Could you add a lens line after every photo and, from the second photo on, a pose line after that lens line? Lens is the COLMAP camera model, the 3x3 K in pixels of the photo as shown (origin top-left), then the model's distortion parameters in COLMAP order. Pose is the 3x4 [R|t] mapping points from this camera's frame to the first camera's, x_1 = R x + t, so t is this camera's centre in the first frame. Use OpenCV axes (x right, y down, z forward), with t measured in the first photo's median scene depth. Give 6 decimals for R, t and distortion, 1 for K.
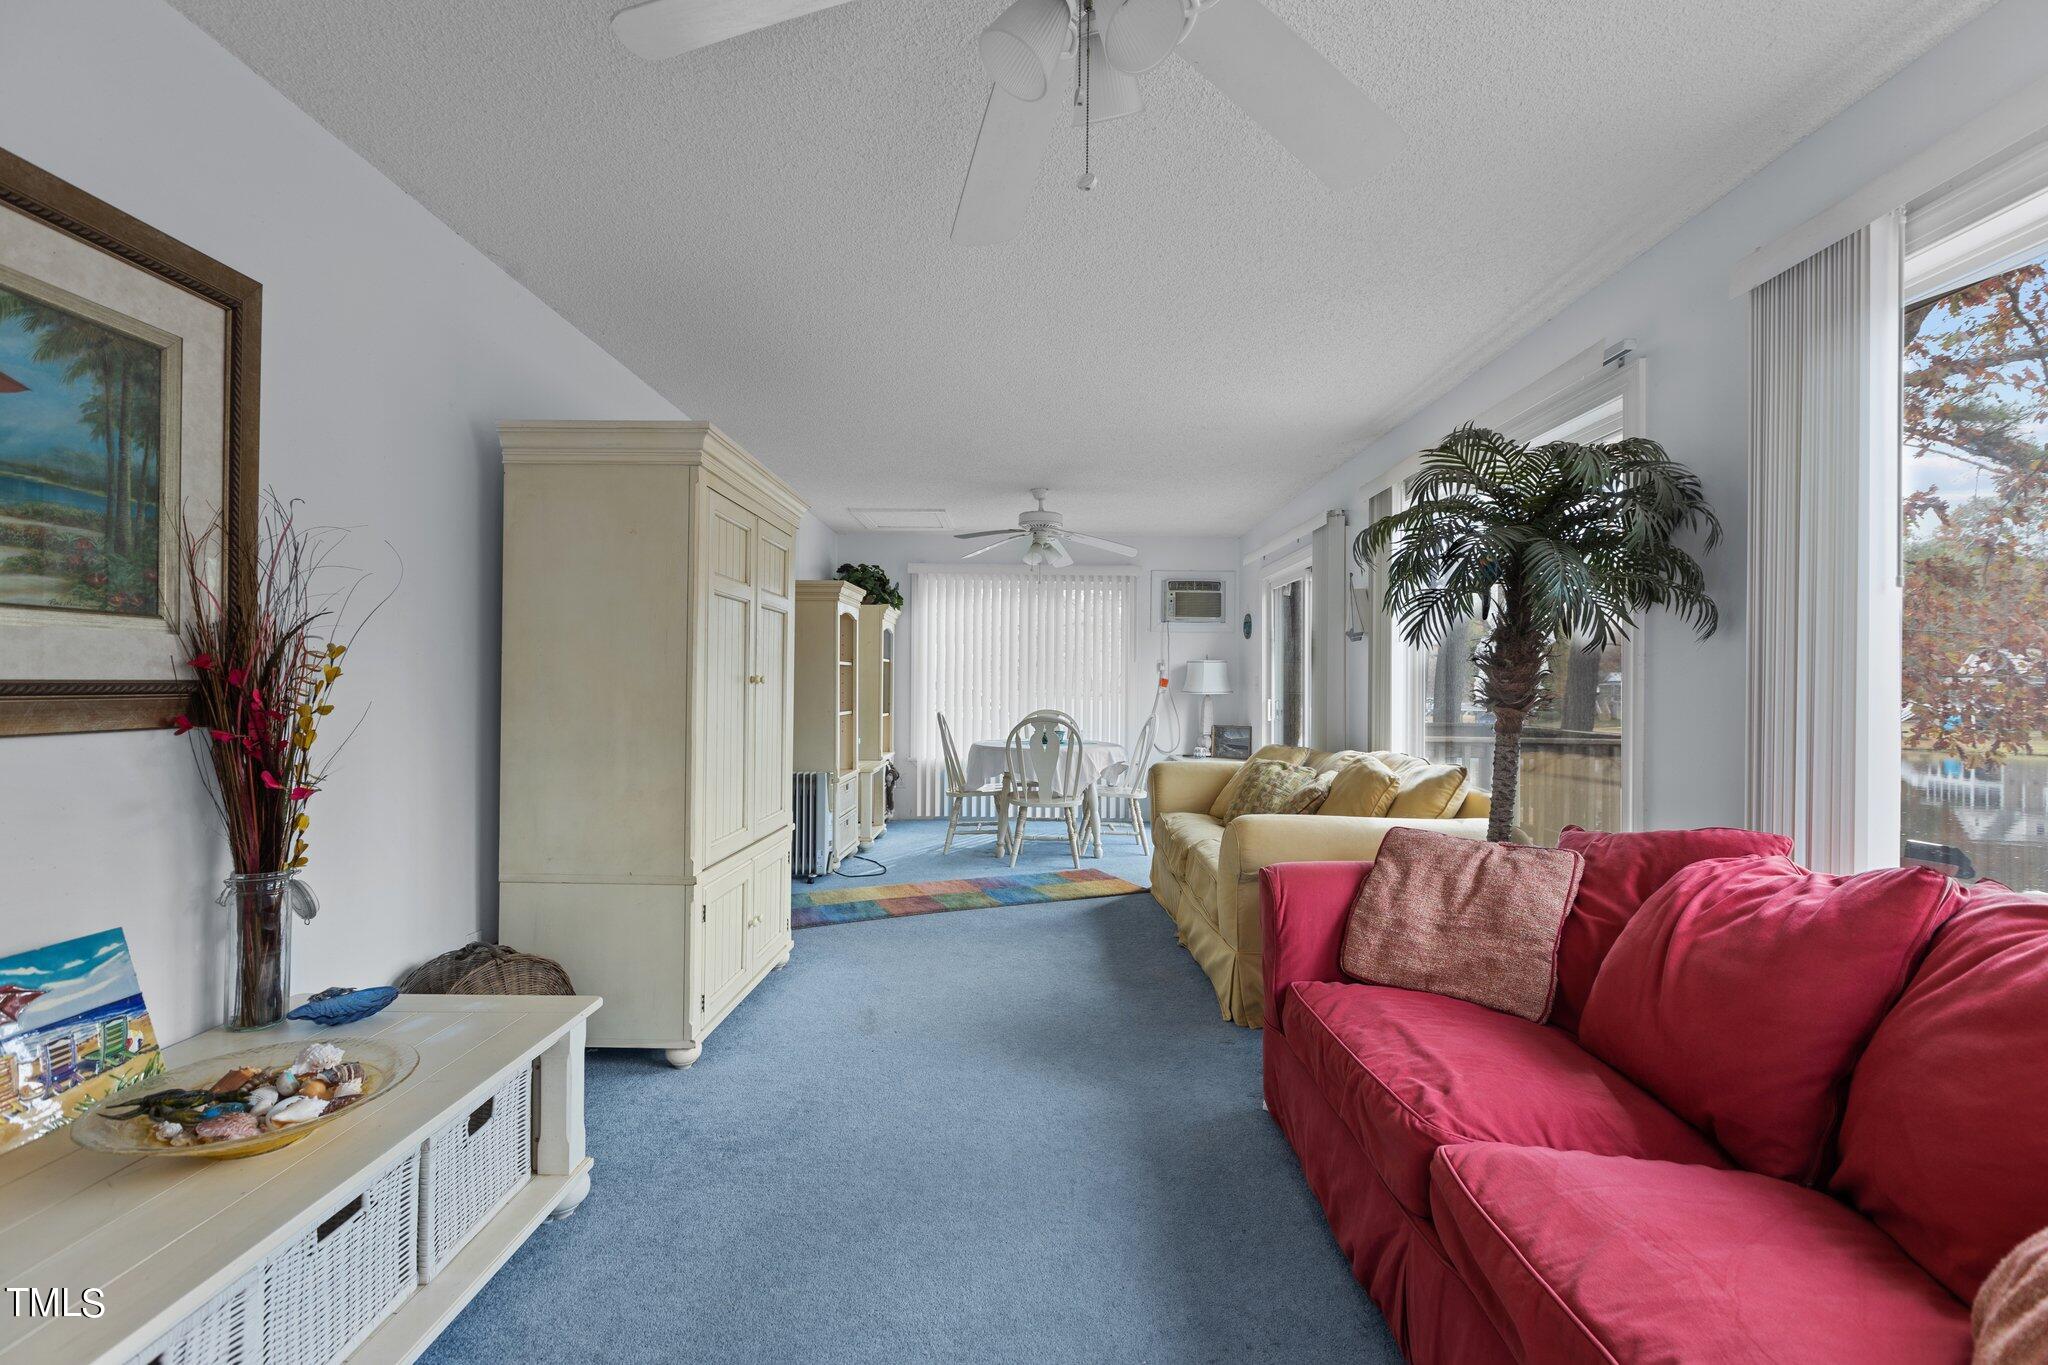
lens RADIAL K [[905.0, 0, 962.4], [0, 905.0, 687.7], [0, 0, 1]] dist [0.001035, -0.000023]
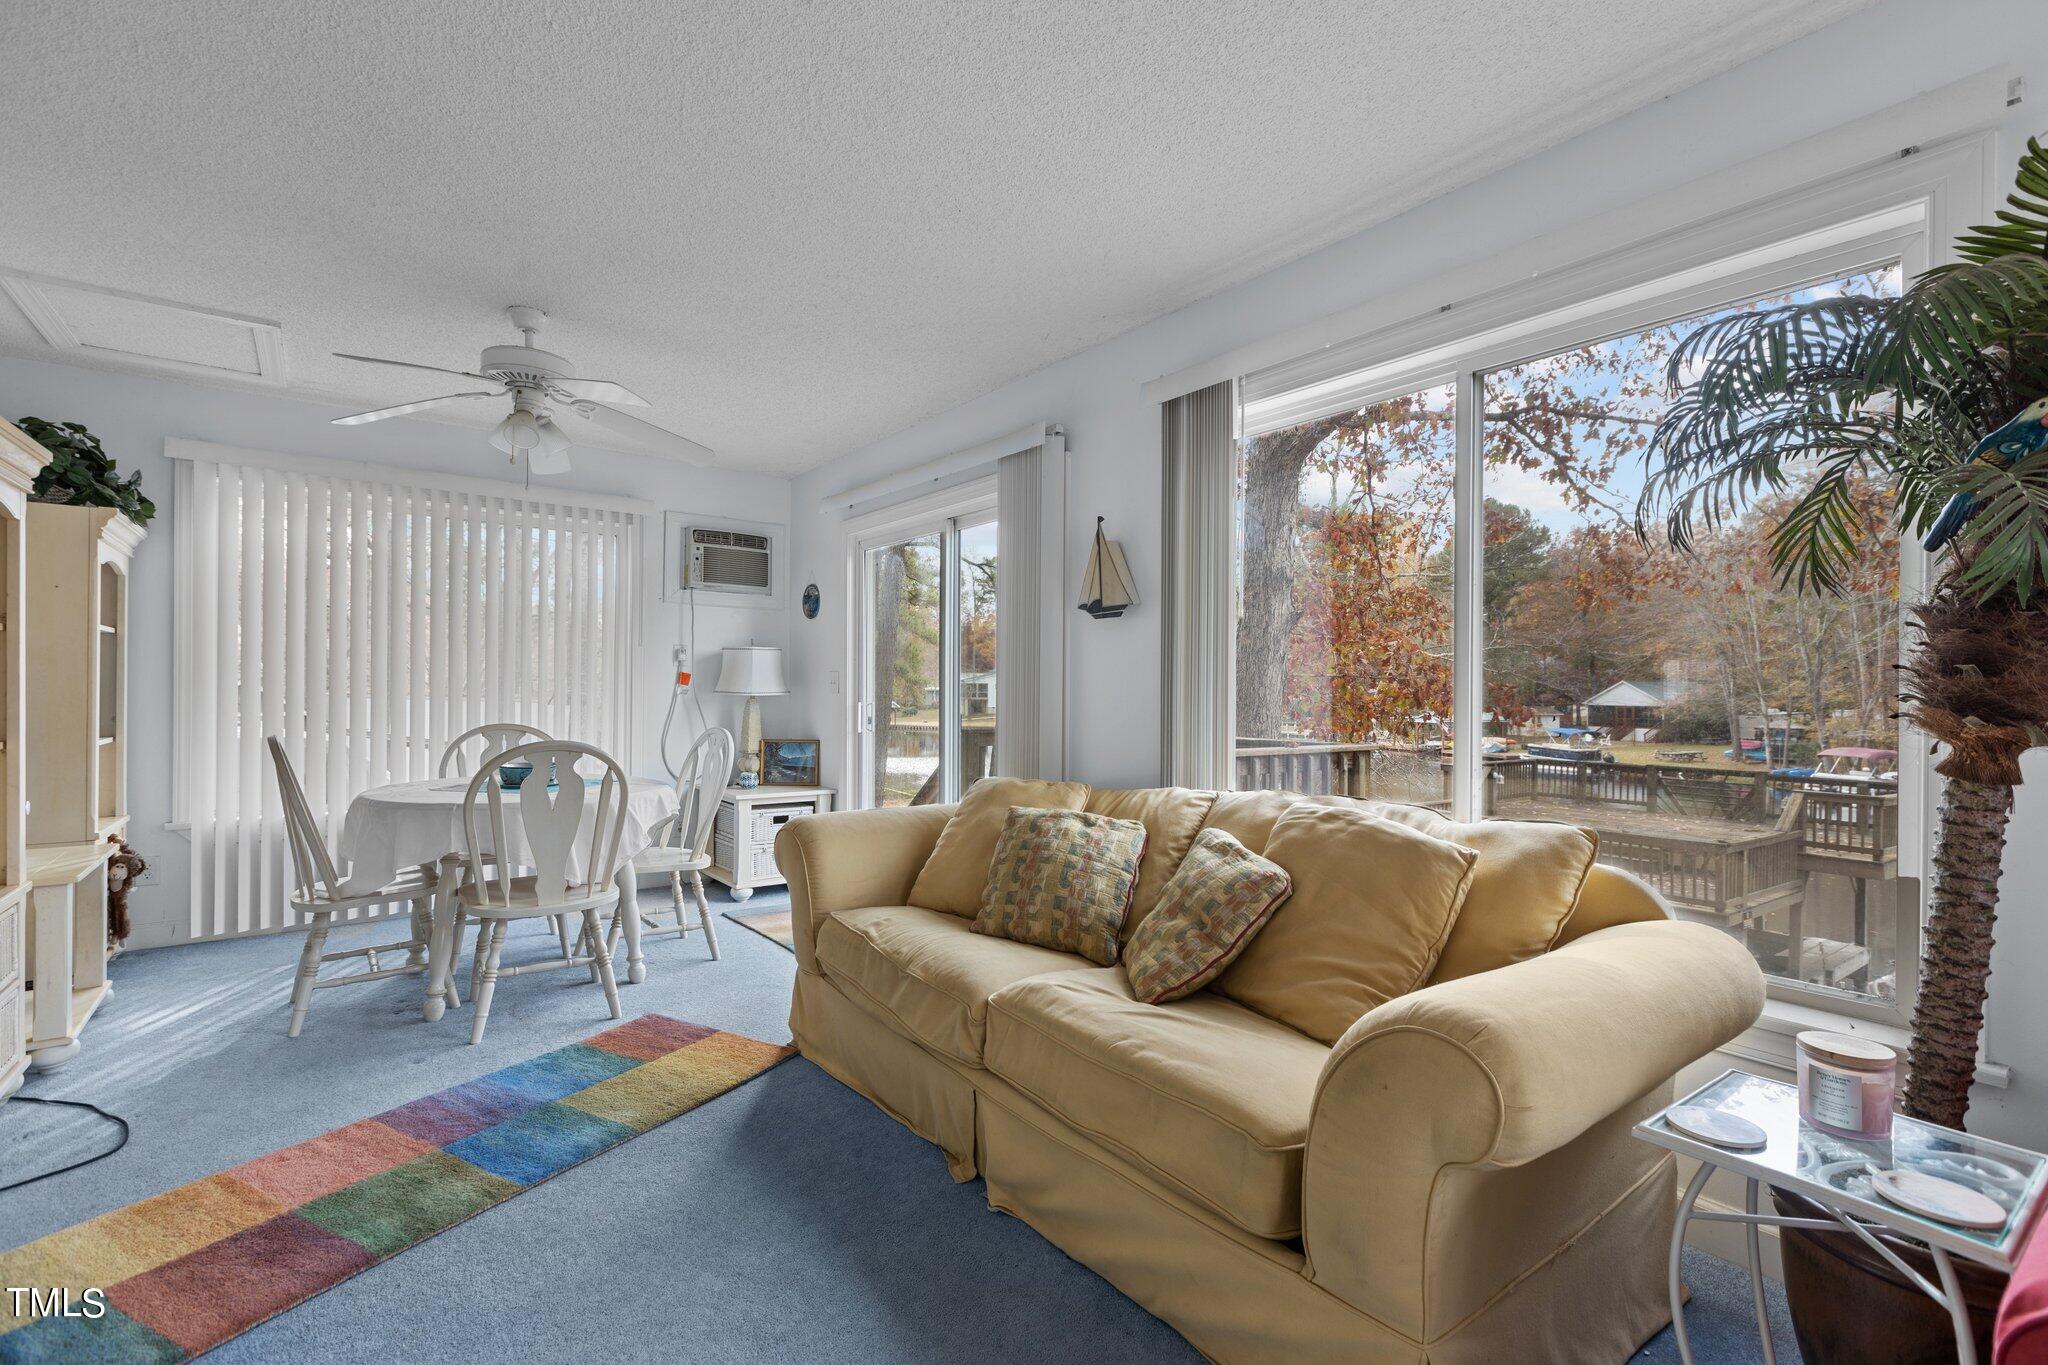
lens RADIAL K [[930.4, 0, 1025.9], [0, 930.4, 690.1], [0, 0, 1]] dist [0.004292, -0.000104]
pose [[0.757067, -0.002255, 0.653334, -0.041316], [-0.001366, 0.999986, 0.005035, -0.000752], [-0.653336, -0.004705, 0.757053, 0.325688]]
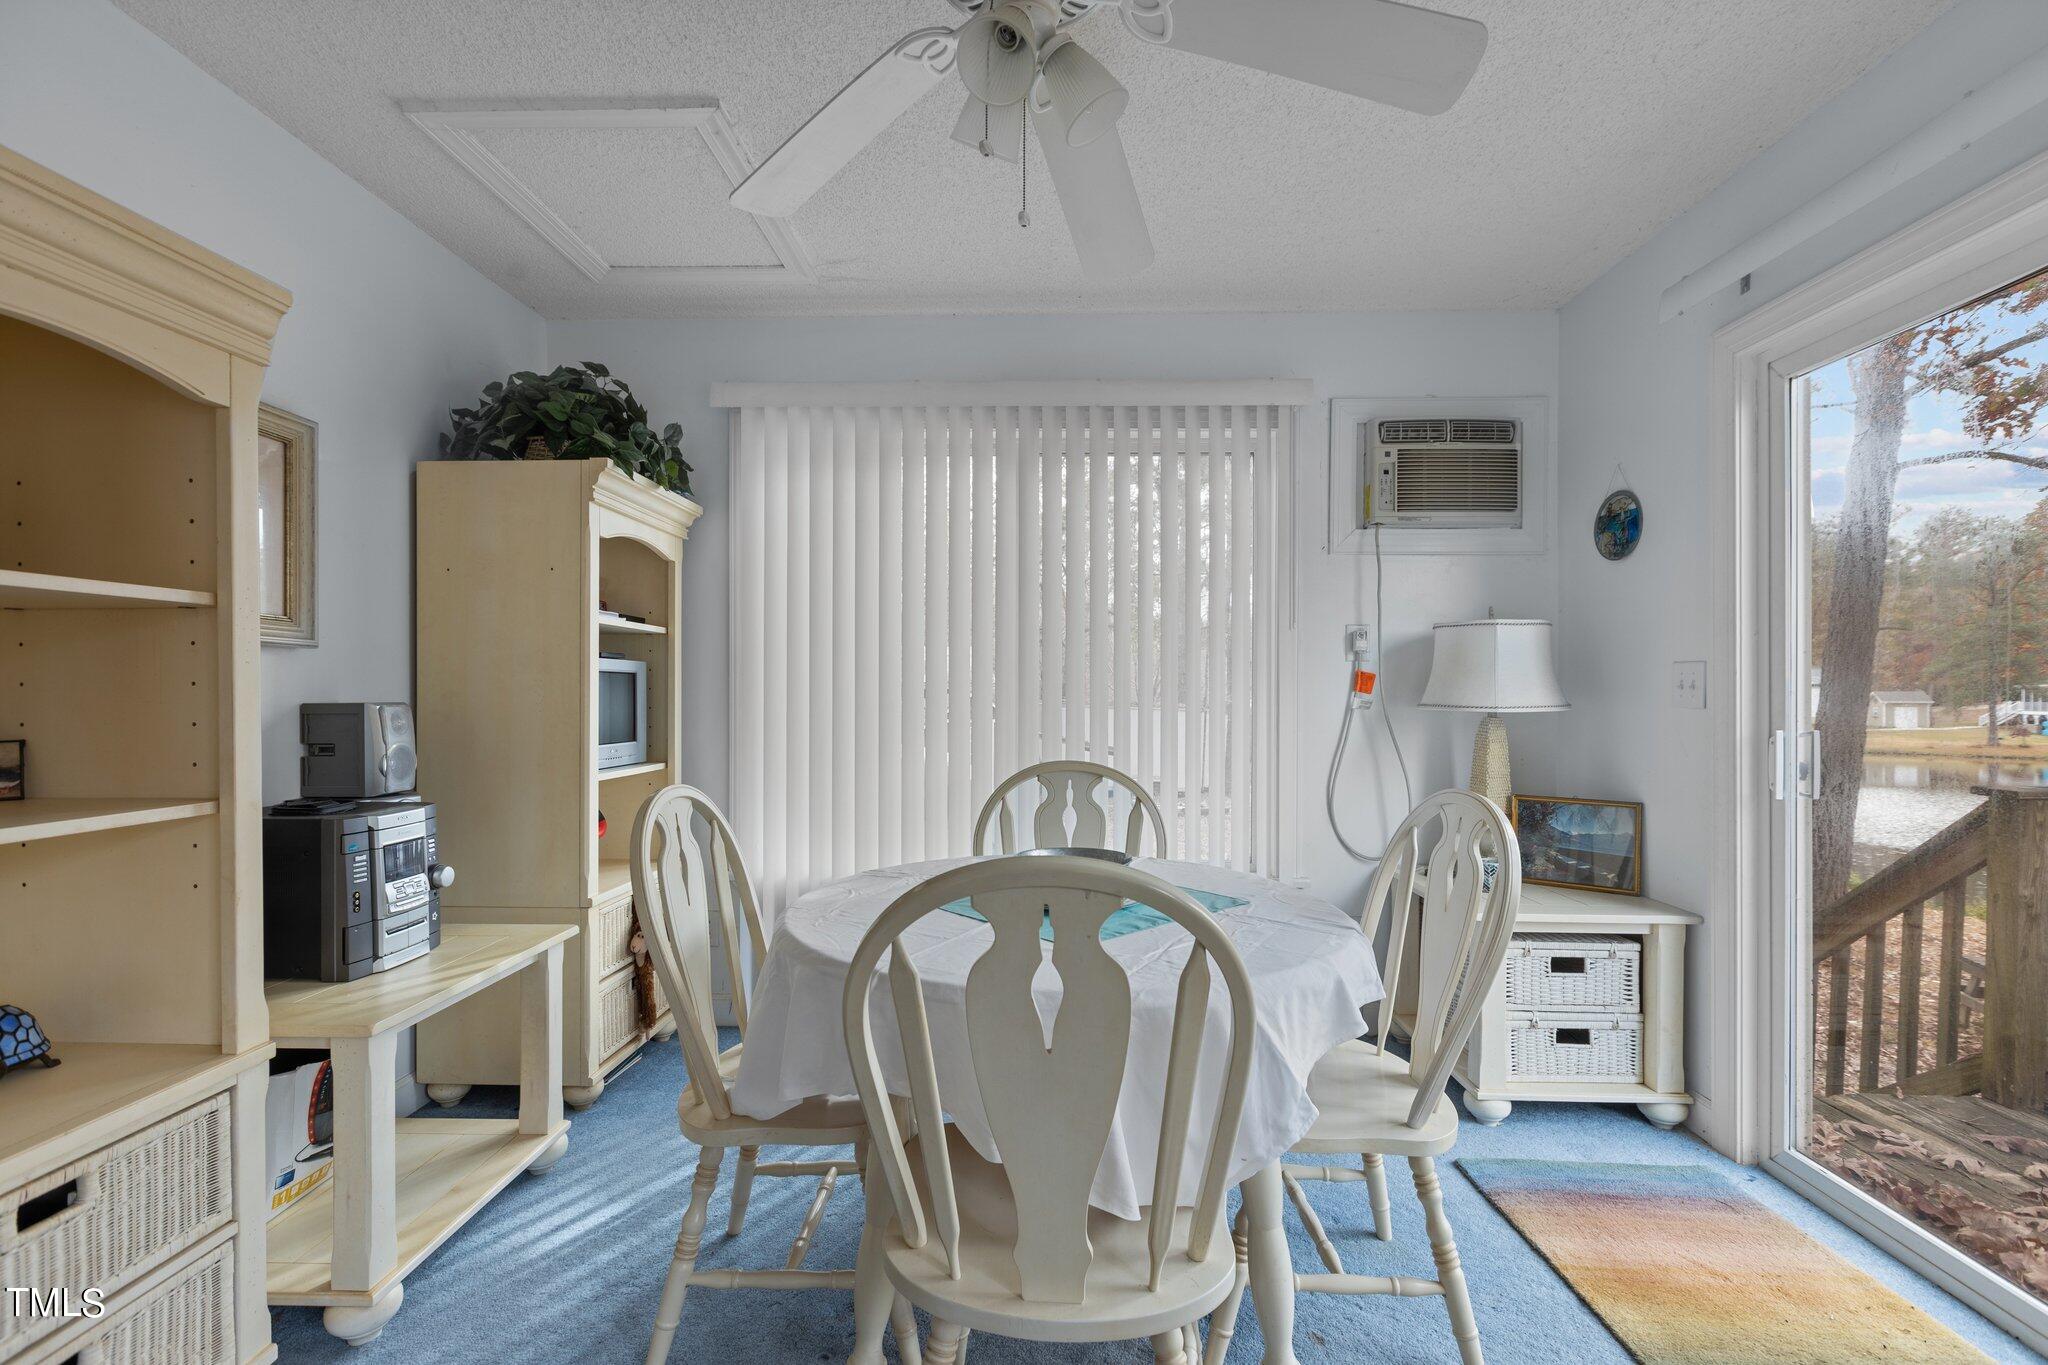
lens RADIAL K [[930.4, 0, 1025.9], [0, 930.4, 690.1], [0, 0, 1]] dist [0.004292, -0.000104]
pose [[0.999271, -0.004965, 0.037860, 0.063200], [0.005137, 0.999977, -0.004451, -0.000967], [-0.037837, 0.004642, 0.999273, 0.637475]]
